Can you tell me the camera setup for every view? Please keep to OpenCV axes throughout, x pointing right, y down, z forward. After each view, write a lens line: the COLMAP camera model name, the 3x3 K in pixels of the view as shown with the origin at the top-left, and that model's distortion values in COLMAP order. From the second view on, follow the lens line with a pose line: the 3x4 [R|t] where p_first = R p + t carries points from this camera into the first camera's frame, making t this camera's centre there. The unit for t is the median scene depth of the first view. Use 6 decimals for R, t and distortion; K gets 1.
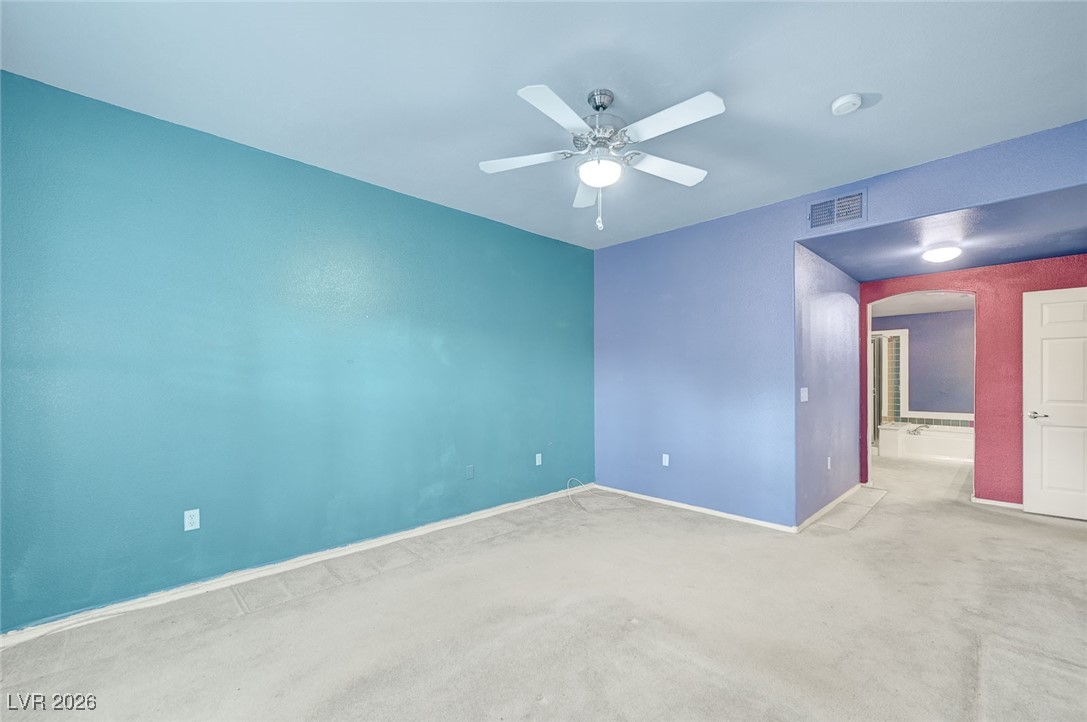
lens RADIAL K [[454.8, 0, 547.7], [0, 454.8, 378.6], [0, 0, 1]] dist [0.000850, 0.000206]
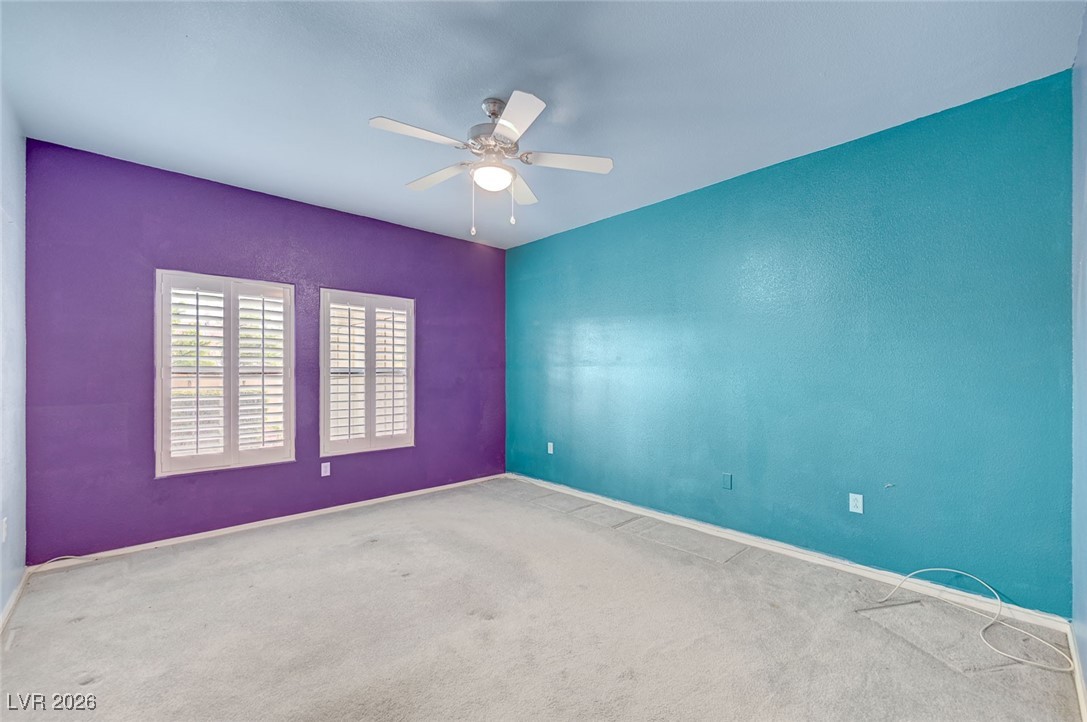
lens RADIAL K [[430.0, 0, 538.7], [0, 430.0, 372.9], [0, 0, 1]] dist [0.000449, 0.000227]
pose [[-0.014241, 0.002394, -0.999896, 0.707223], [-0.004353, 0.999988, 0.002456, -0.000084], [0.999889, 0.004388, -0.014231, 0.710923]]
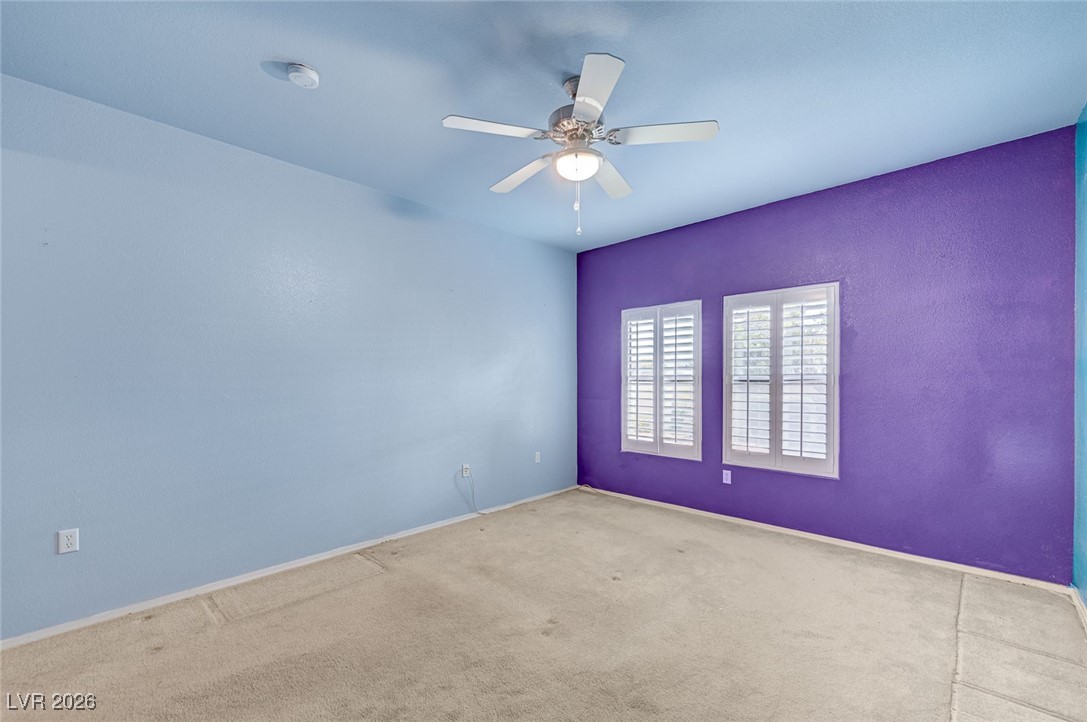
lens RADIAL K [[454.8, 0, 547.7], [0, 454.8, 378.6], [0, 0, 1]] dist [0.000850, 0.000206]
pose [[-0.998220, 0.005324, -0.059396, 0.160743], [0.005110, 0.999980, 0.003766, -0.006720], [0.059415, 0.003456, -0.998227, 1.265083]]
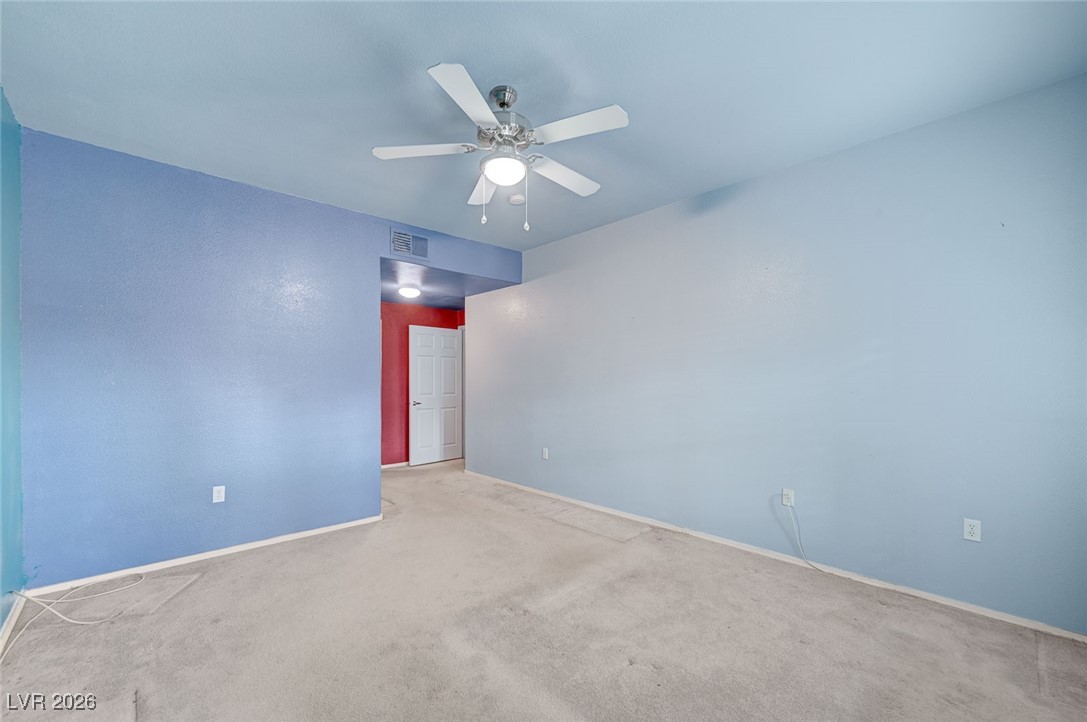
lens RADIAL K [[454.8, 0, 547.7], [0, 454.8, 378.6], [0, 0, 1]] dist [0.000850, 0.000206]
pose [[-0.000665, 0.002336, 0.999997, -0.559212], [0.002882, 0.999993, -0.002335, -0.000122], [-0.999996, 0.002881, -0.000672, 0.586030]]
